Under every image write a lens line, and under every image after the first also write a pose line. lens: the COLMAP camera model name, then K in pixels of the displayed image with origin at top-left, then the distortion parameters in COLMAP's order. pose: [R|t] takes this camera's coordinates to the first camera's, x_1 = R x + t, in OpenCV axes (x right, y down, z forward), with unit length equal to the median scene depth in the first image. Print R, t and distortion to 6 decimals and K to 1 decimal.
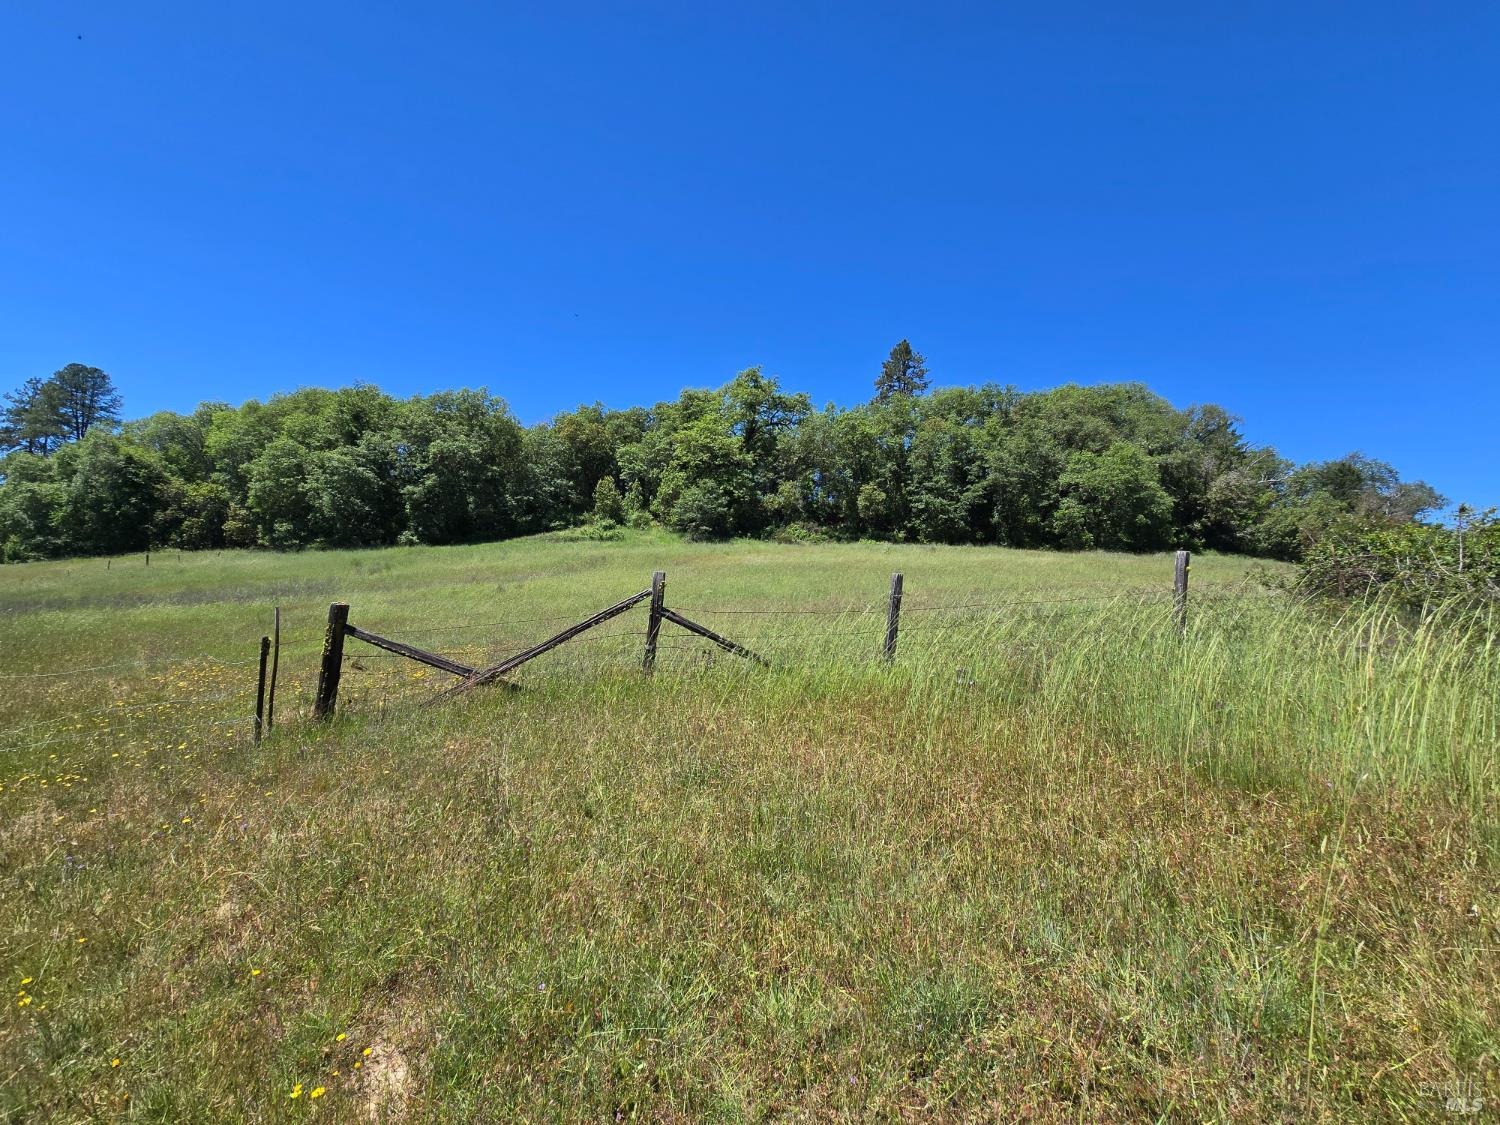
lens RADIAL K [[614.5, 0, 748.5], [0, 614.5, 561.9], [0, 0, 1]] dist [-0.002424, 0.000558]
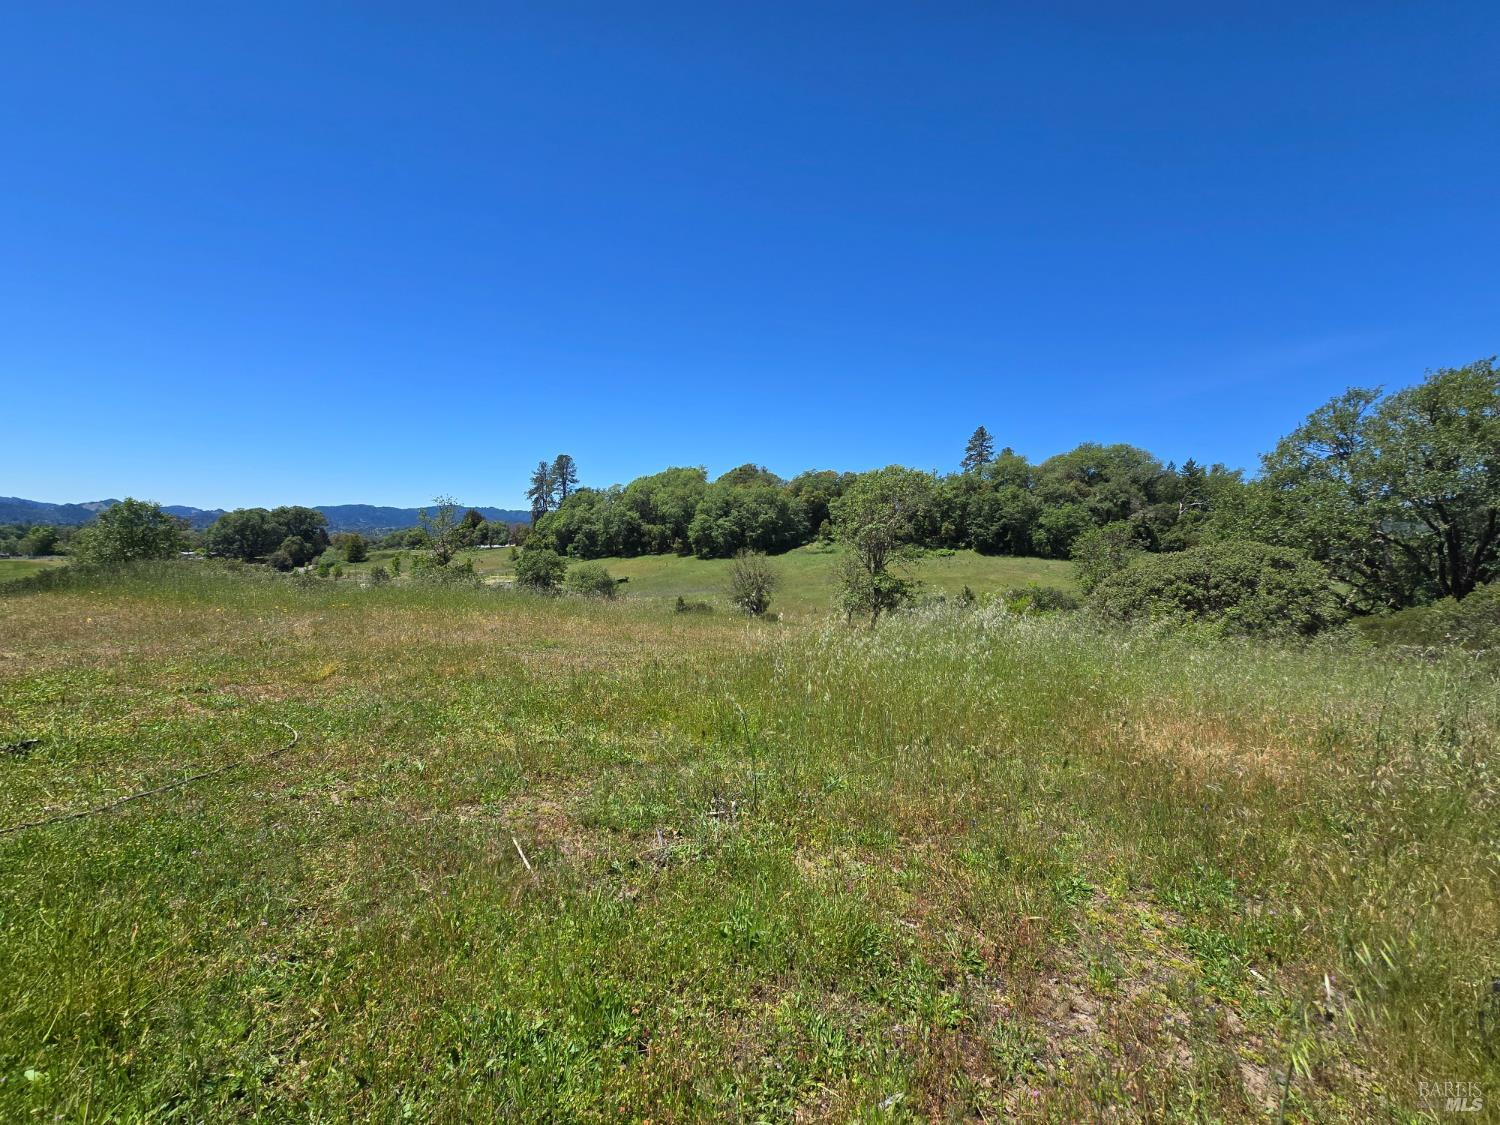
lens RADIAL K [[614.5, 0, 746.7], [0, 614.5, 561.4], [0, 0, 1]] dist [-0.002424, 0.000558]
pose [[0.961642, -0.004600, -0.274268, 0.110392], [0.034884, 0.993792, 0.105645, -0.239180], [0.272079, -0.111161, 0.955833, -1.257412]]
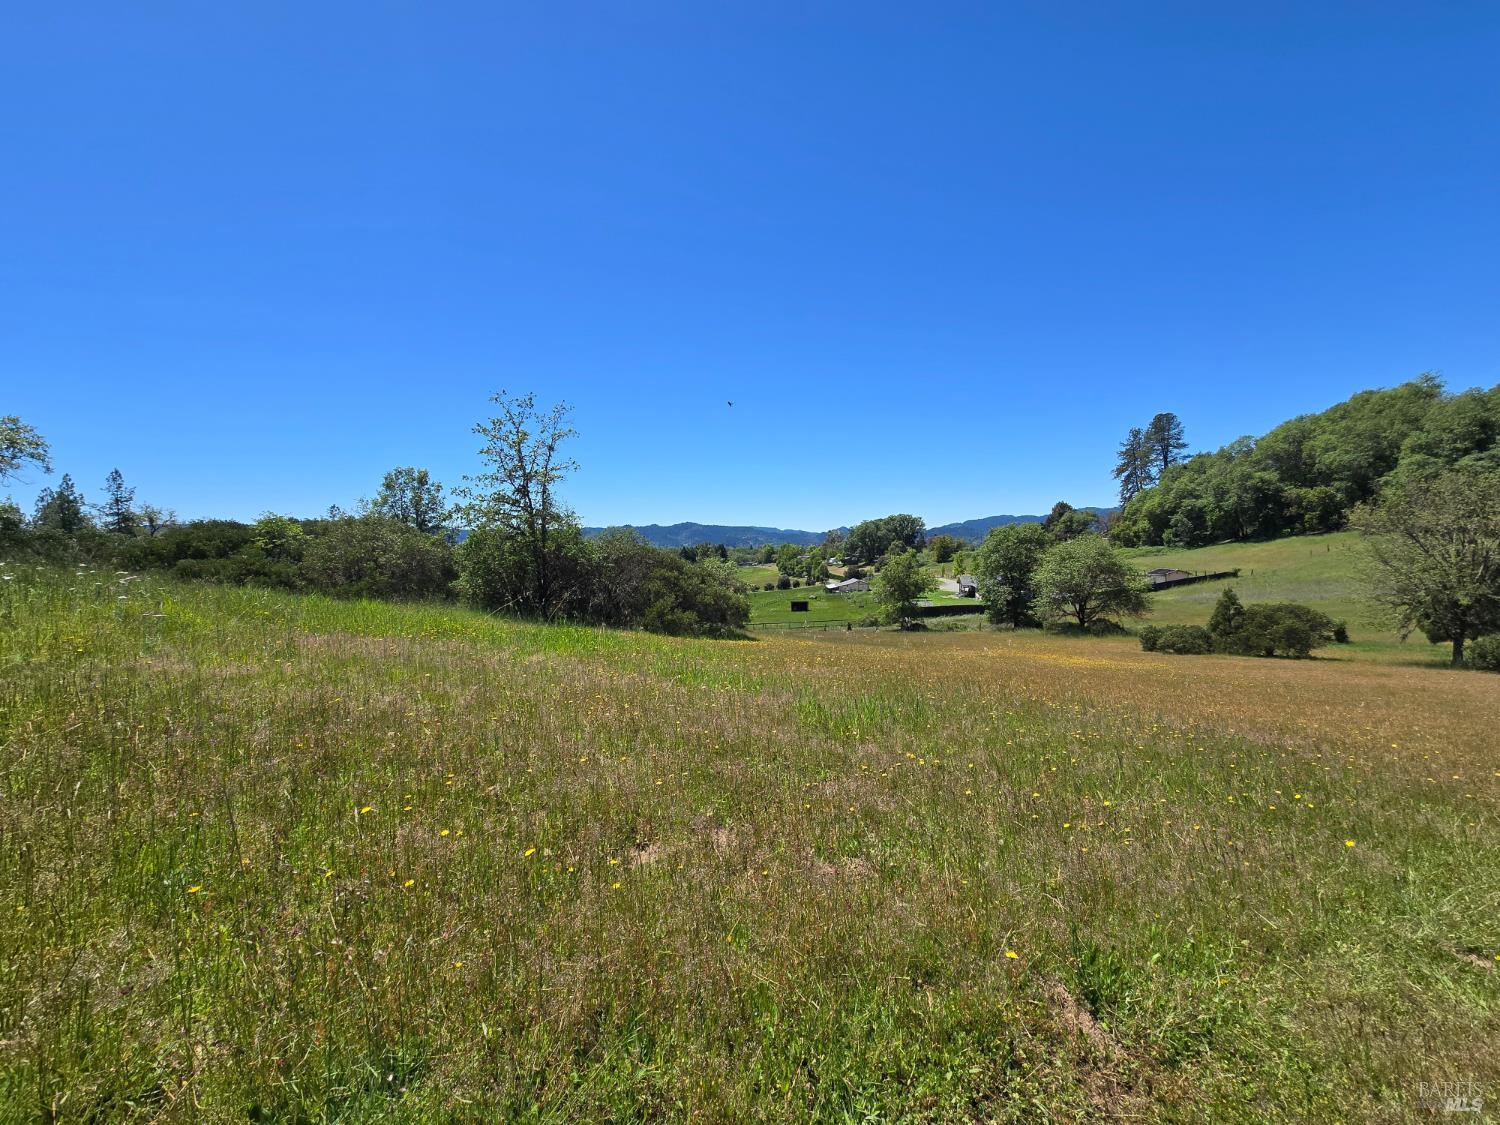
lens RADIAL K [[614.5, 0, 745.3], [0, 614.5, 562.6], [0, 0, 1]] dist [-0.002424, 0.000558]
pose [[0.318943, -0.026440, -0.947405, 0.067987], [0.122518, 0.992374, 0.013551, -0.142286], [0.939822, -0.120396, 0.319750, -0.804848]]
